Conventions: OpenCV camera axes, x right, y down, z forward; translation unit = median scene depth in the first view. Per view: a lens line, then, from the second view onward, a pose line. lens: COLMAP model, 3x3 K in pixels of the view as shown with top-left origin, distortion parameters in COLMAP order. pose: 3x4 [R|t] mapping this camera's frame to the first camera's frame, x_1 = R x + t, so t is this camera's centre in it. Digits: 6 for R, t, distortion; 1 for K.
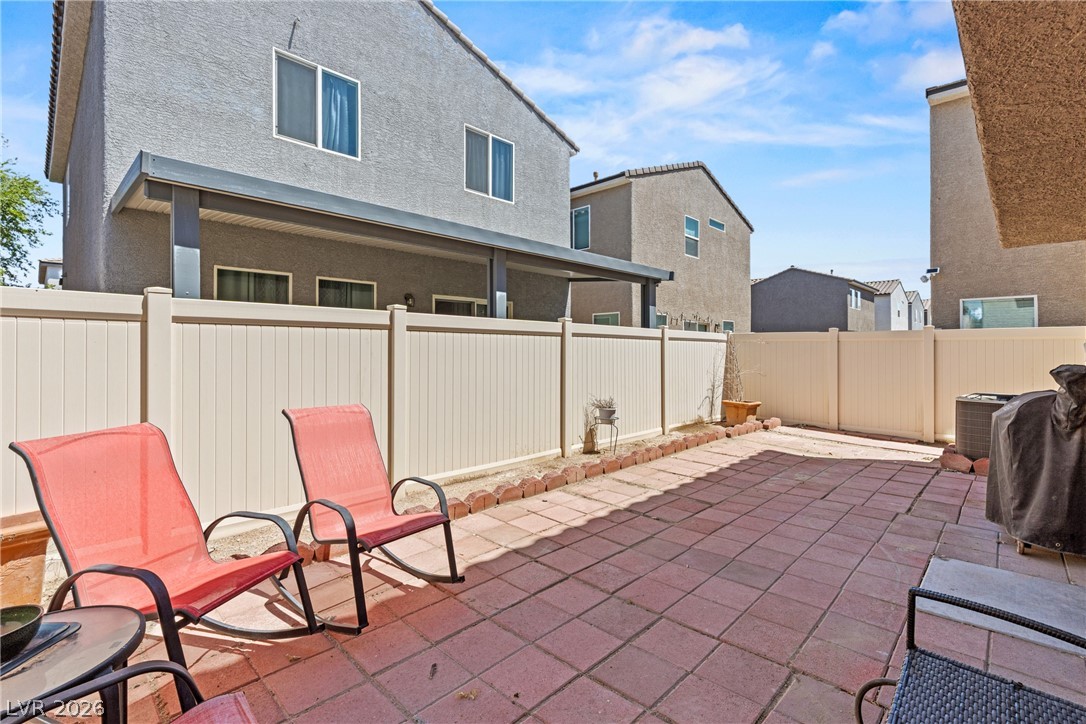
lens RADIAL K [[495.2, 0, 549.4], [0, 495.2, 351.6], [0, 0, 1]] dist [0.004800, 0.000180]
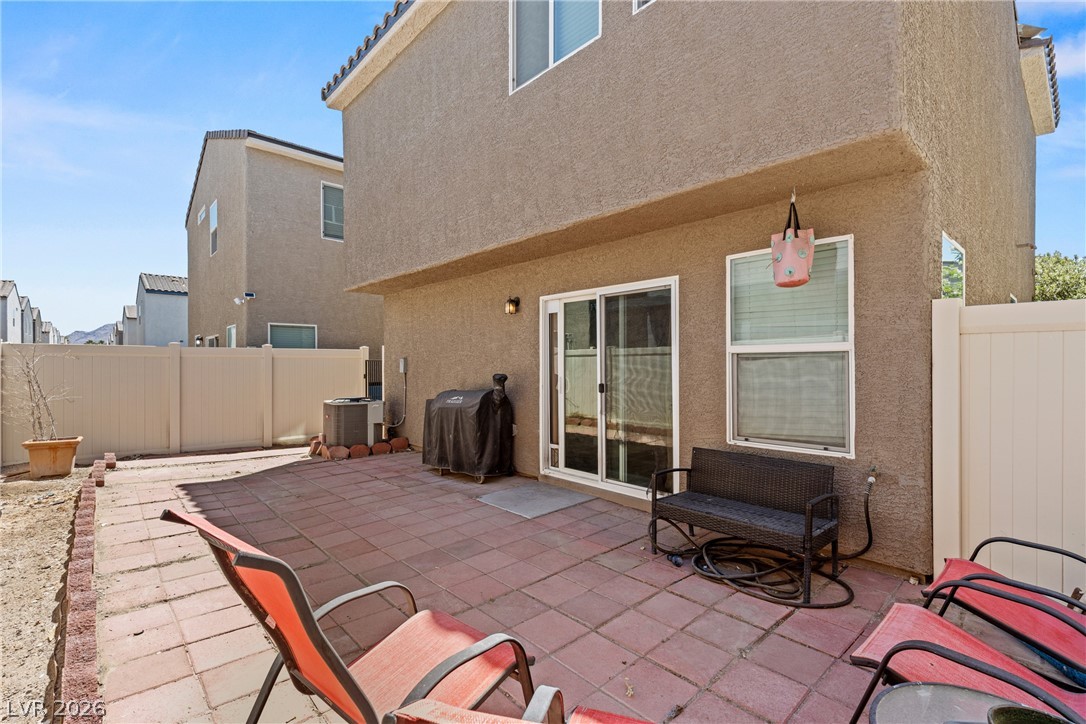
lens RADIAL K [[495.2, 0, 547.5], [0, 495.2, 361.9], [0, 0, 1]] dist [0.004800, 0.000180]
pose [[0.058018, 0.003725, 0.998309, -0.442565], [0.007246, 0.999965, -0.004152, -0.003960], [-0.998289, 0.007474, 0.057989, 0.394010]]
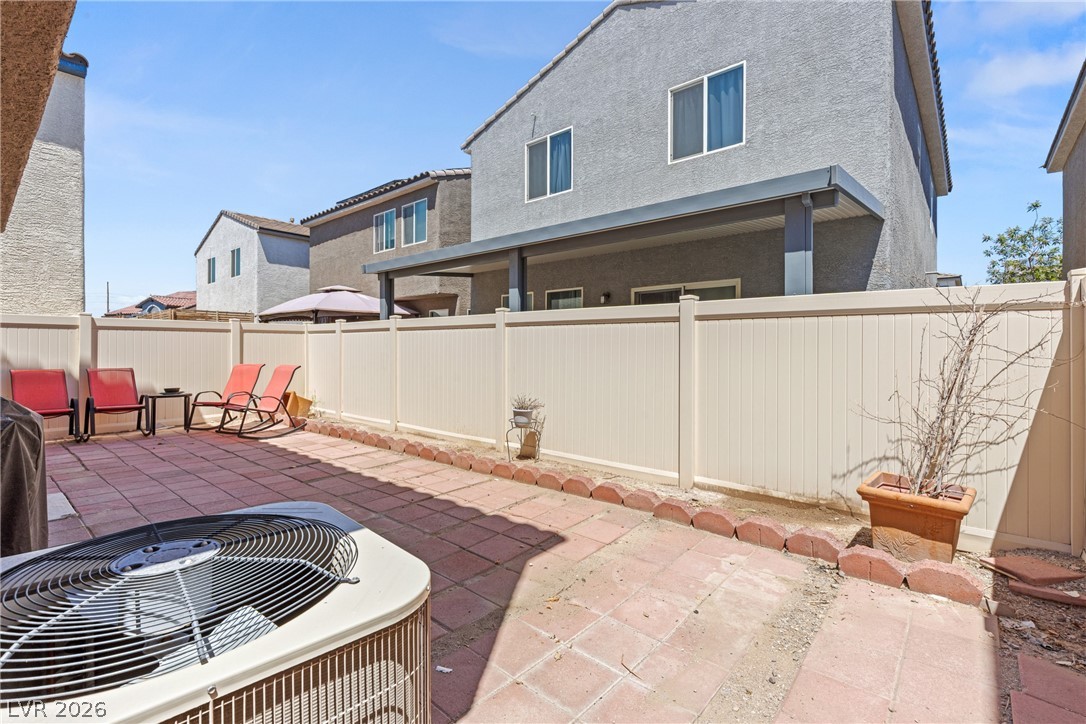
lens RADIAL K [[495.2, 0, 548.6], [0, 495.2, 355.8], [0, 0, 1]] dist [0.004800, 0.000180]
pose [[0.053481, 0.022529, -0.998315, 0.867451], [0.003022, 0.999737, 0.022723, 0.002922], [0.998564, -0.004232, 0.053399, 0.872286]]
